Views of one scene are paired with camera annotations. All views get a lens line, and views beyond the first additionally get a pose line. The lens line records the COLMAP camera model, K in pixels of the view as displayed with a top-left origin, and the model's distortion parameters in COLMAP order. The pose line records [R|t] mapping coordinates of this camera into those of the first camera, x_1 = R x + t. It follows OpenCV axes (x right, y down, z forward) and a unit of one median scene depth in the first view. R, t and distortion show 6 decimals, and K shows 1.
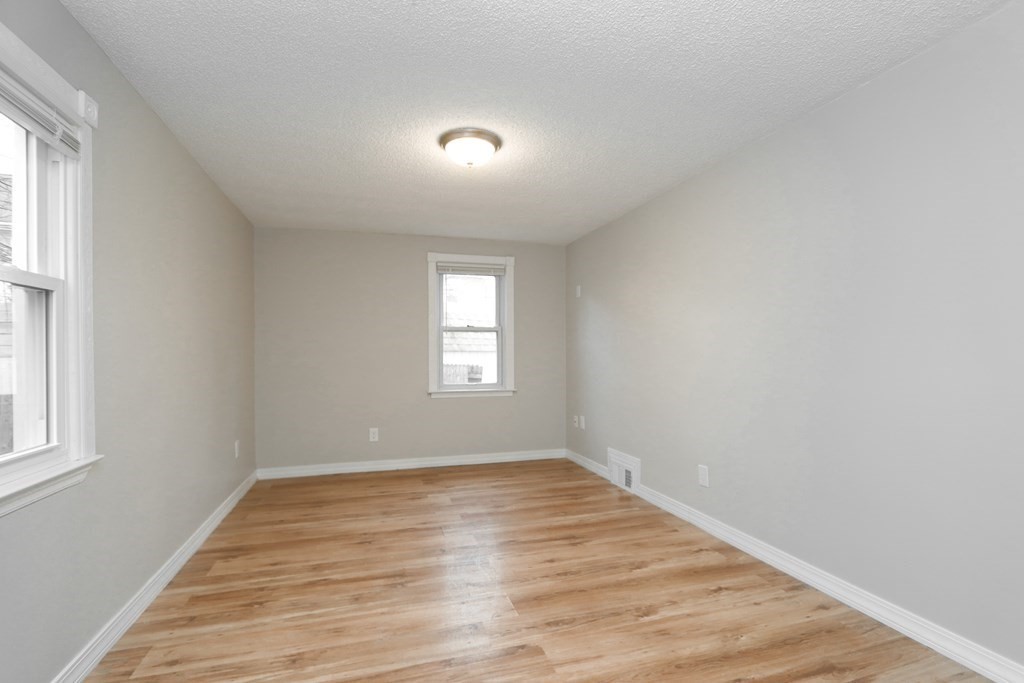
lens RADIAL K [[469.6, 0, 496.3], [0, 469.6, 355.3], [0, 0, 1]] dist [-0.001542, -0.000185]
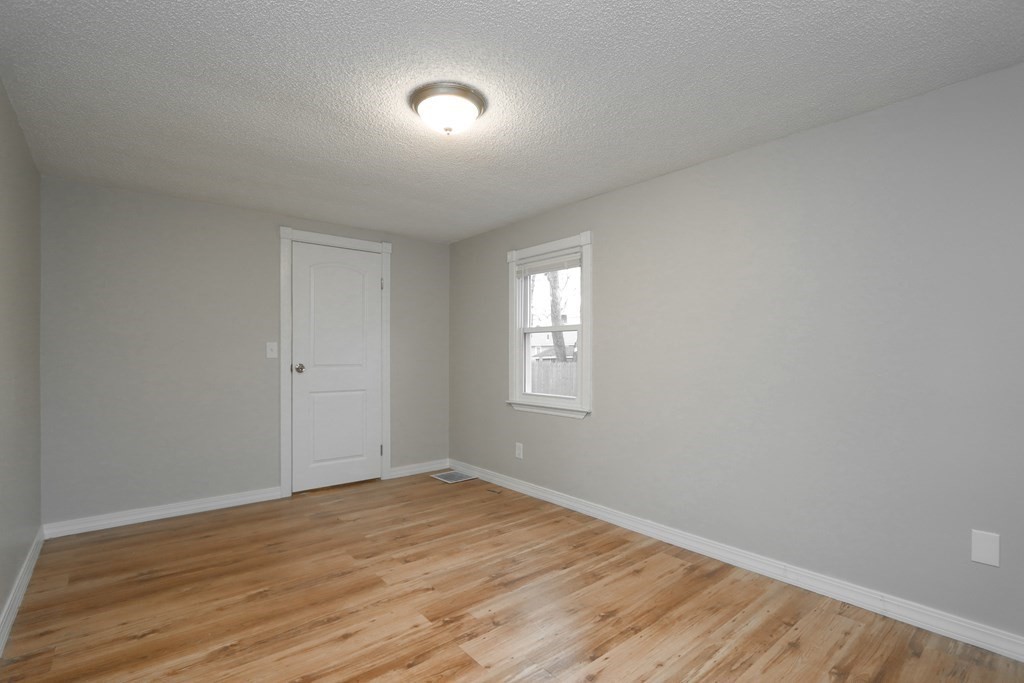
lens RADIAL K [[478.4, 0, 510.2], [0, 478.4, 353.0], [0, 0, 1]] dist [-0.007359, -0.000233]
pose [[-0.907591, 0.001815, -0.419851, 0.208806], [-0.000168, 0.999989, 0.004686, -0.024885], [0.419855, 0.004324, -0.907581, 1.896597]]
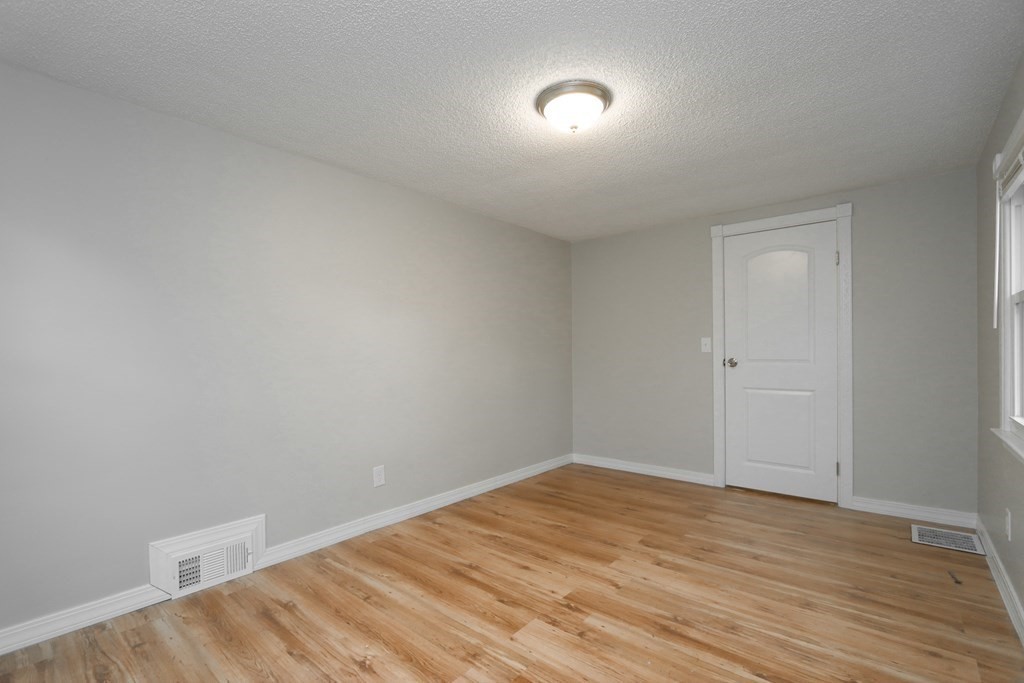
lens RADIAL K [[478.4, 0, 510.2], [0, 478.4, 353.0], [0, 0, 1]] dist [-0.007359, -0.000233]
pose [[-0.567967, 0.006521, 0.823025, -0.724435], [0.016623, 0.999856, 0.003550, -0.016377], [-0.822883, 0.015697, -0.567993, 1.663419]]
